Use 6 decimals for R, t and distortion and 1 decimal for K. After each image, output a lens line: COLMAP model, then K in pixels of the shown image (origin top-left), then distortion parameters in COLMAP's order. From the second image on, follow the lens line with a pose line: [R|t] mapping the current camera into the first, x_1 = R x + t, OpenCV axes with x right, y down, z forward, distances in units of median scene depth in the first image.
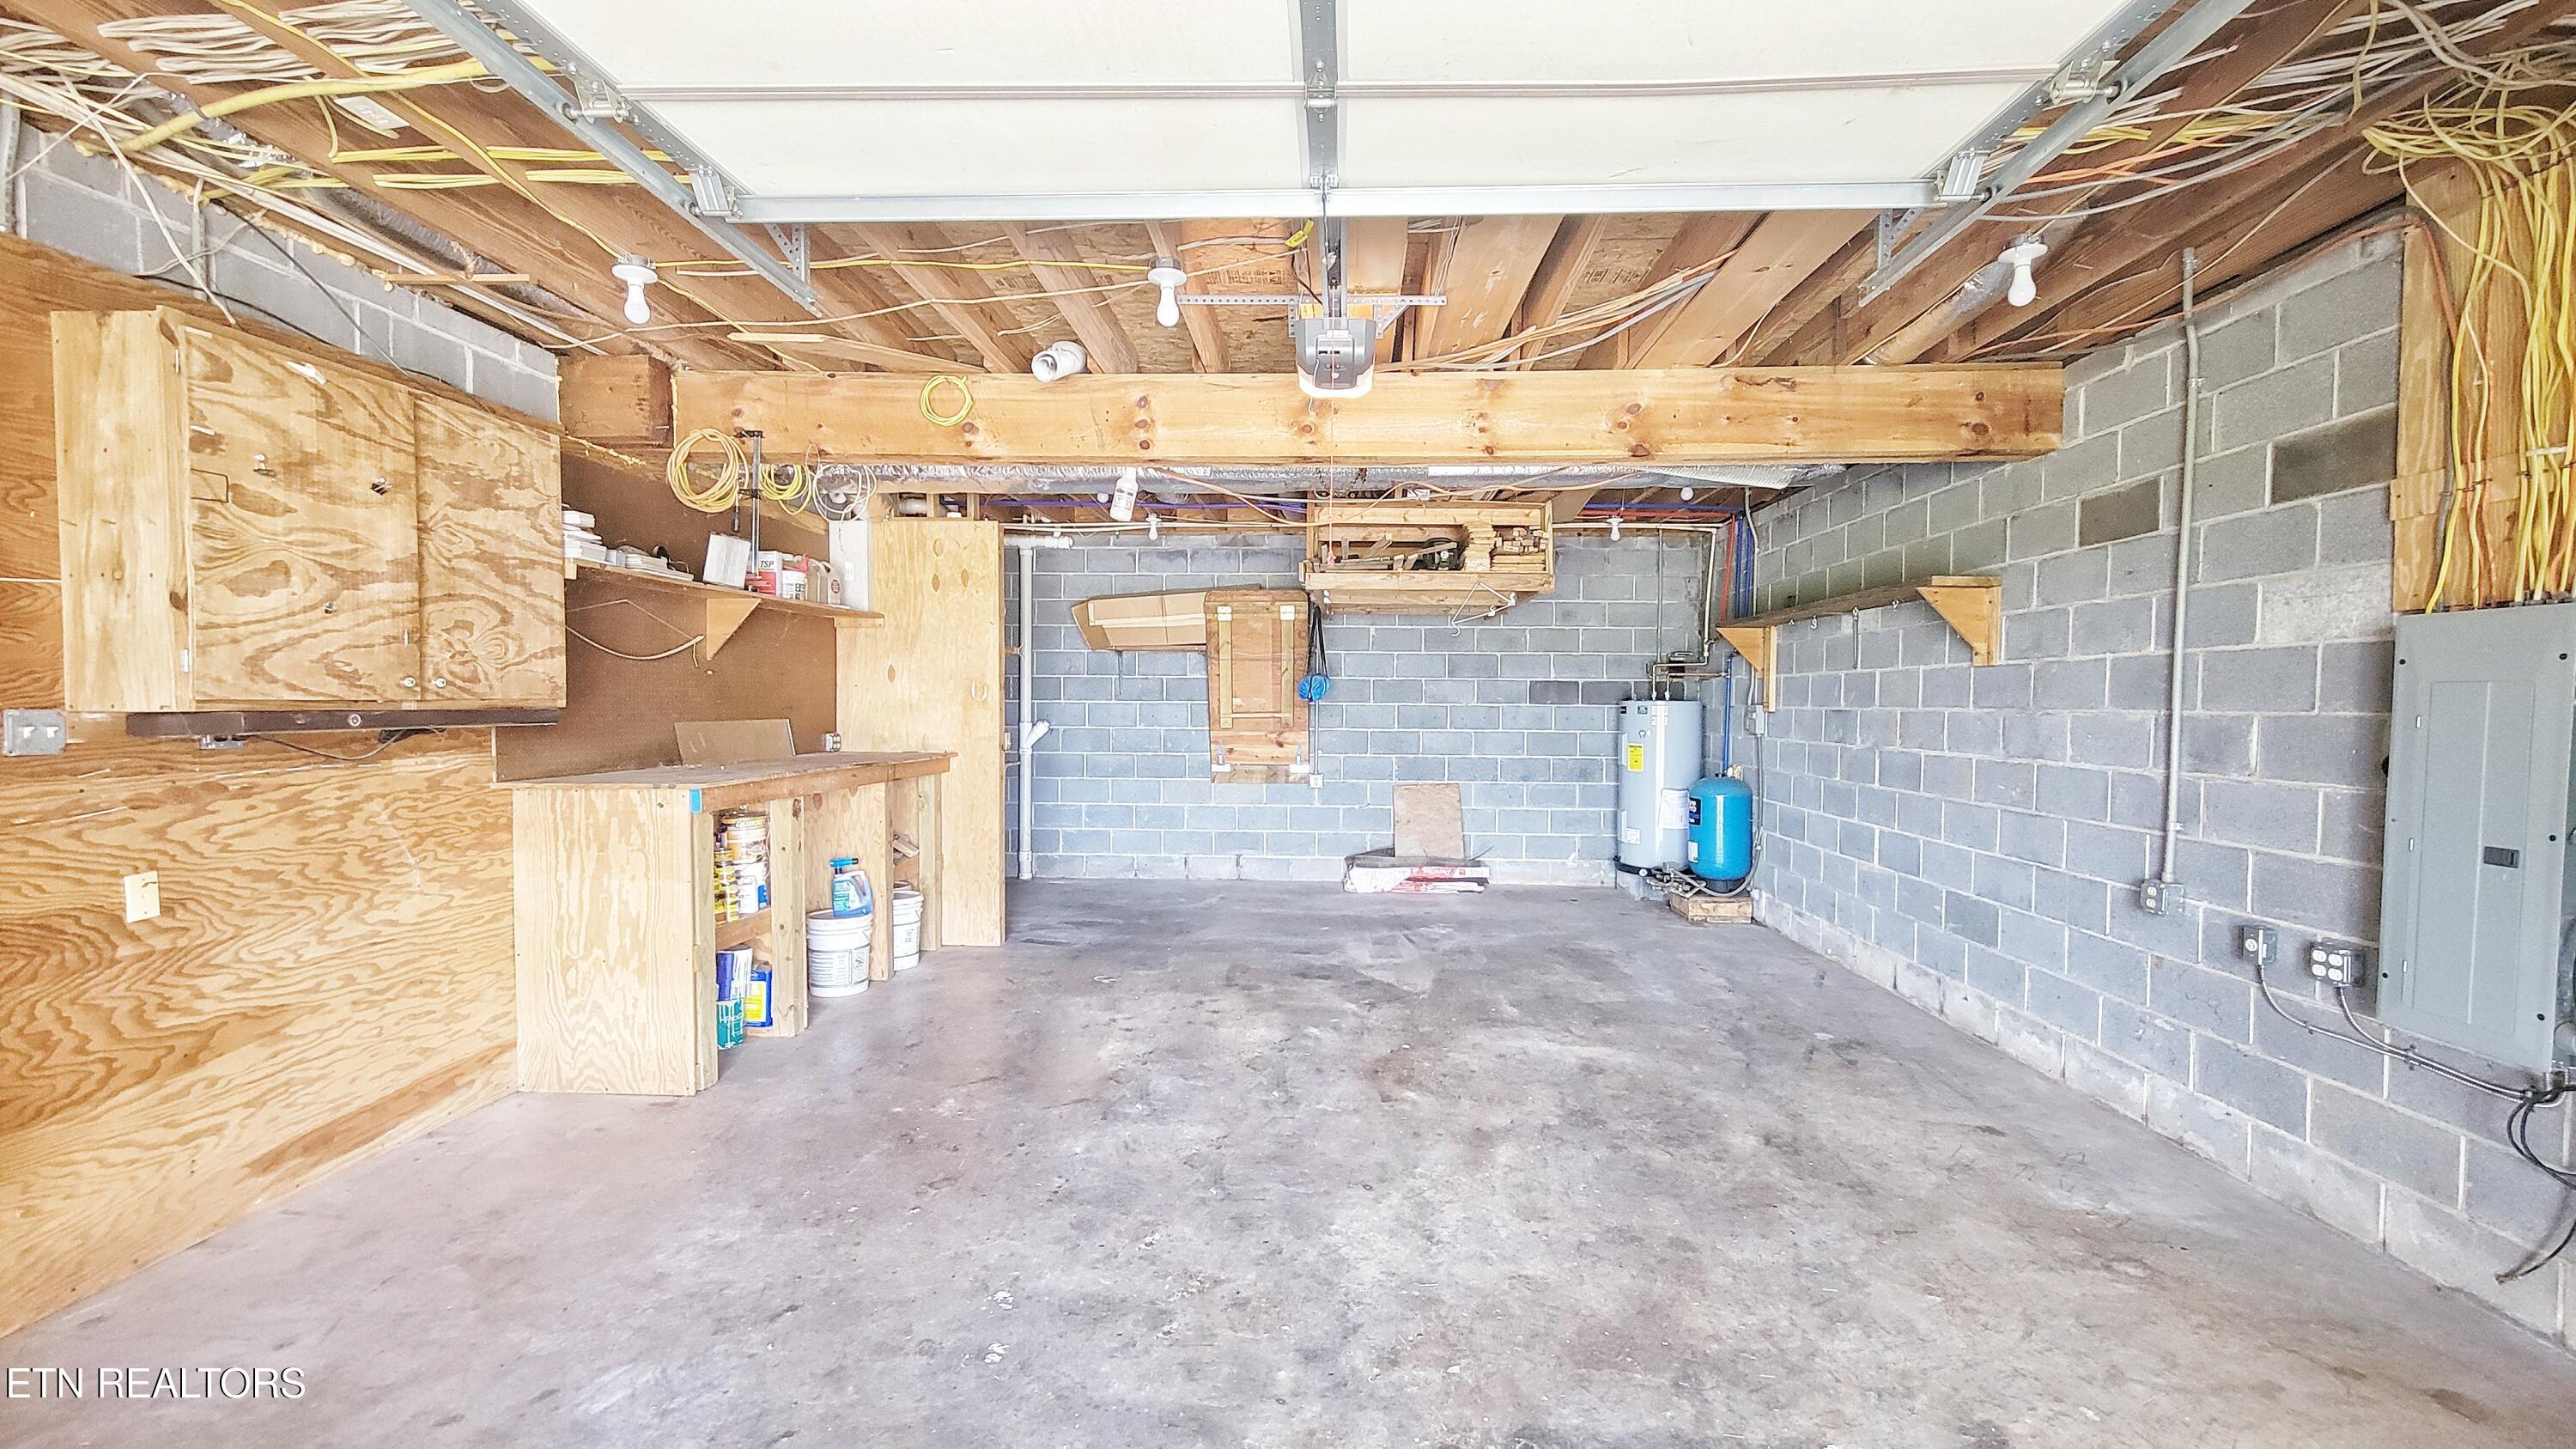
lens RADIAL K [[1048.6, 0, 1310.4], [0, 1048.6, 731.8], [0, 0, 1]] dist [0.001755, -0.001002]
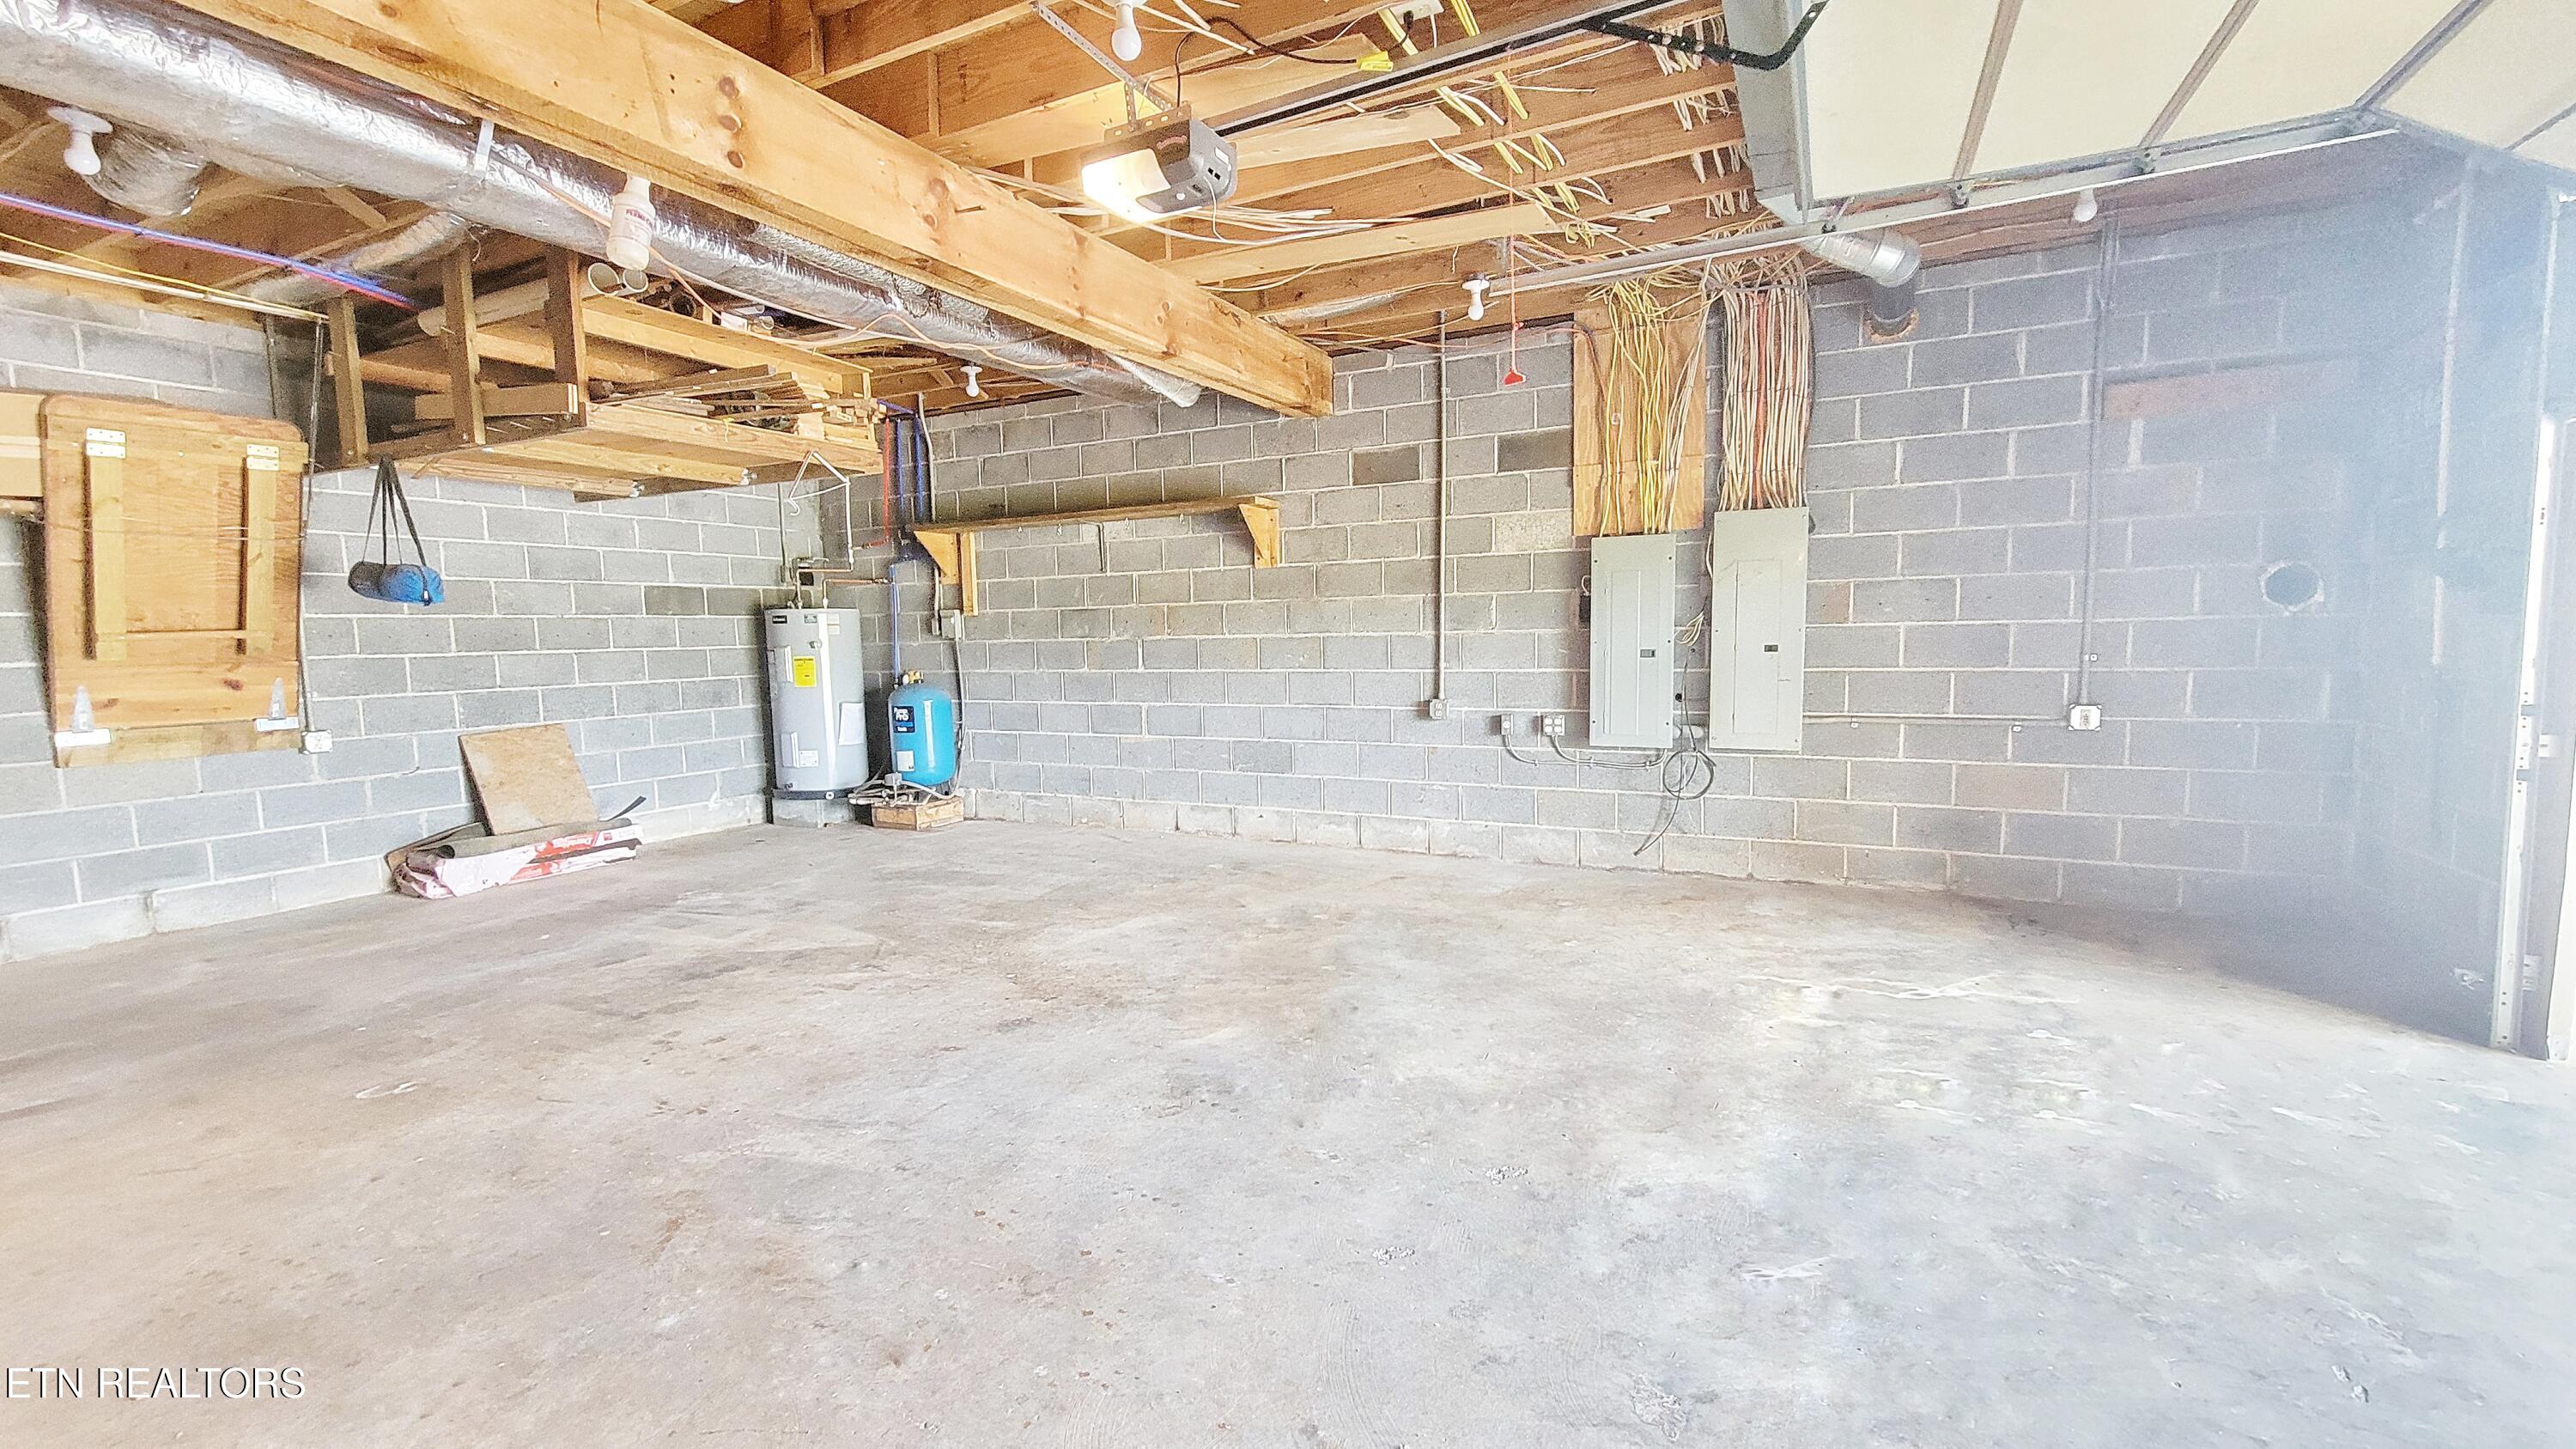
lens RADIAL K [[1048.6, 0, 1309.3], [0, 1048.6, 727.8], [0, 0, 1]] dist [0.001755, -0.001002]
pose [[0.412398, -0.100466, 0.905447, -0.631205], [0.050369, 0.994895, 0.087450, 0.028742], [-0.909610, 0.009542, 0.415353, 0.431968]]
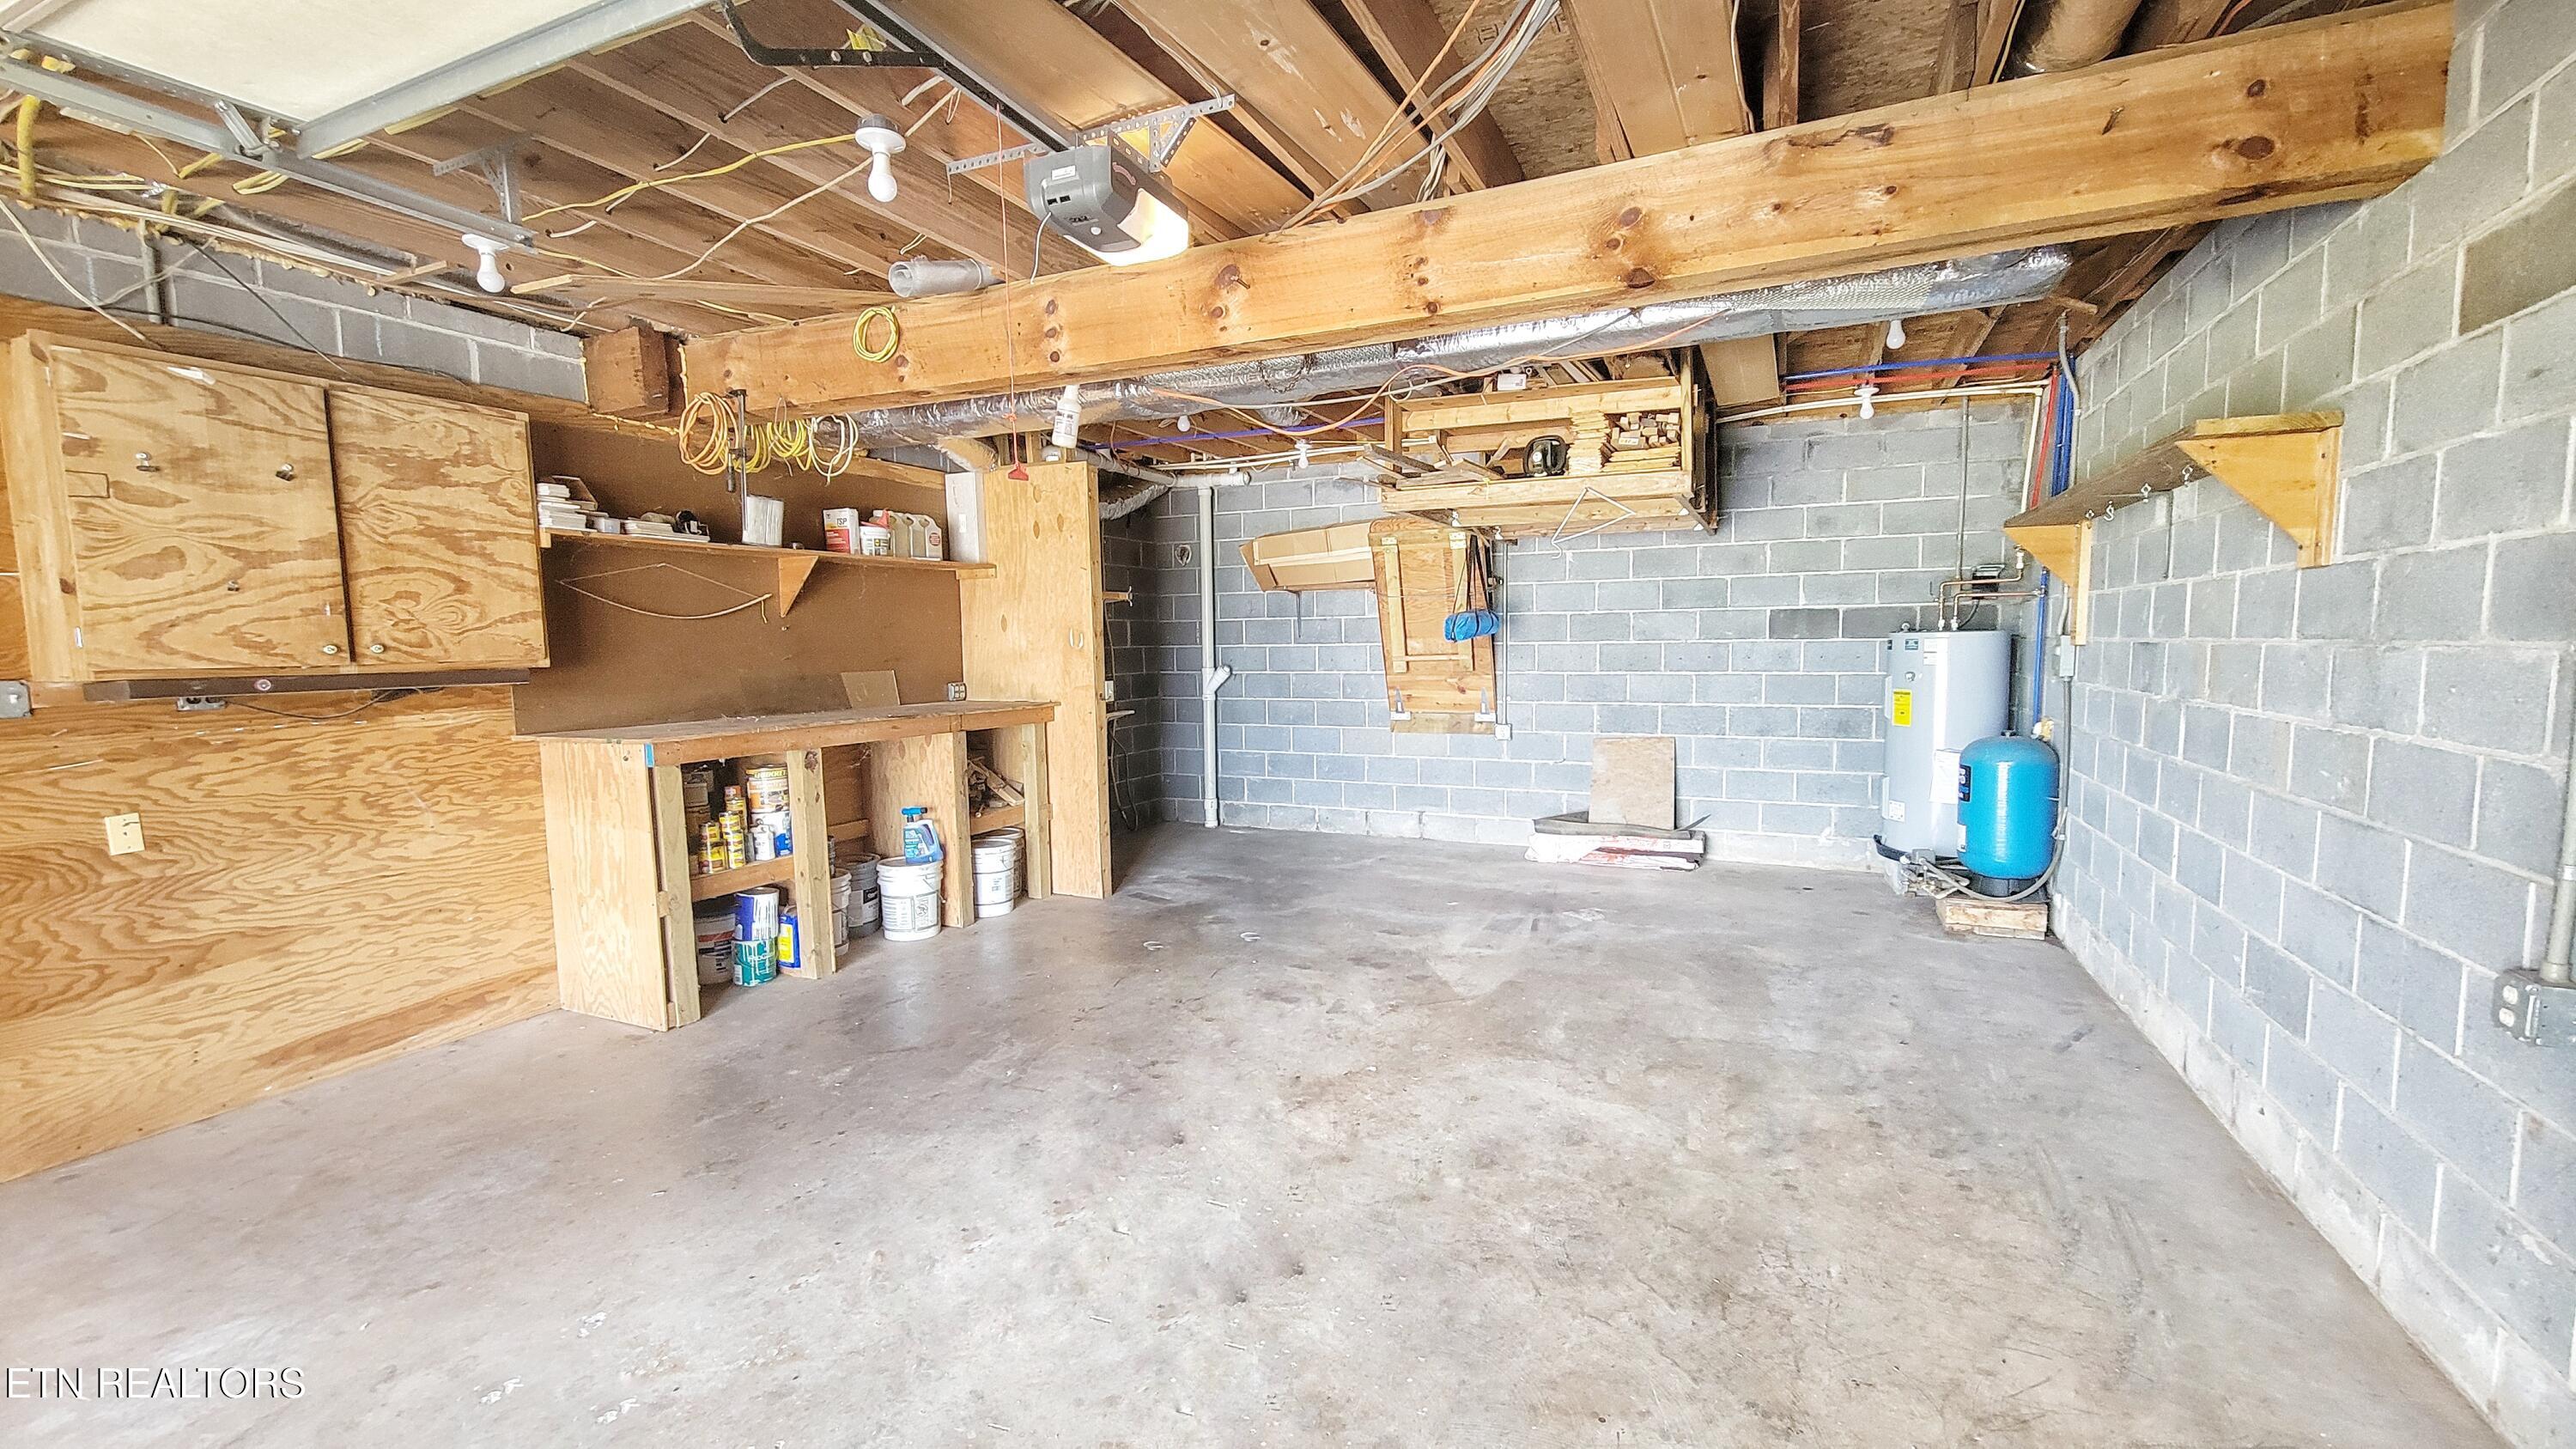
lens RADIAL K [[1048.6, 0, 1308.1], [0, 1048.6, 733.5], [0, 0, 1]] dist [0.001755, -0.001002]
pose [[0.925458, 0.013760, -0.378600, 0.378201], [0.009367, 0.998204, 0.059175, -0.010490], [0.378734, -0.058310, 0.923667, 0.259570]]
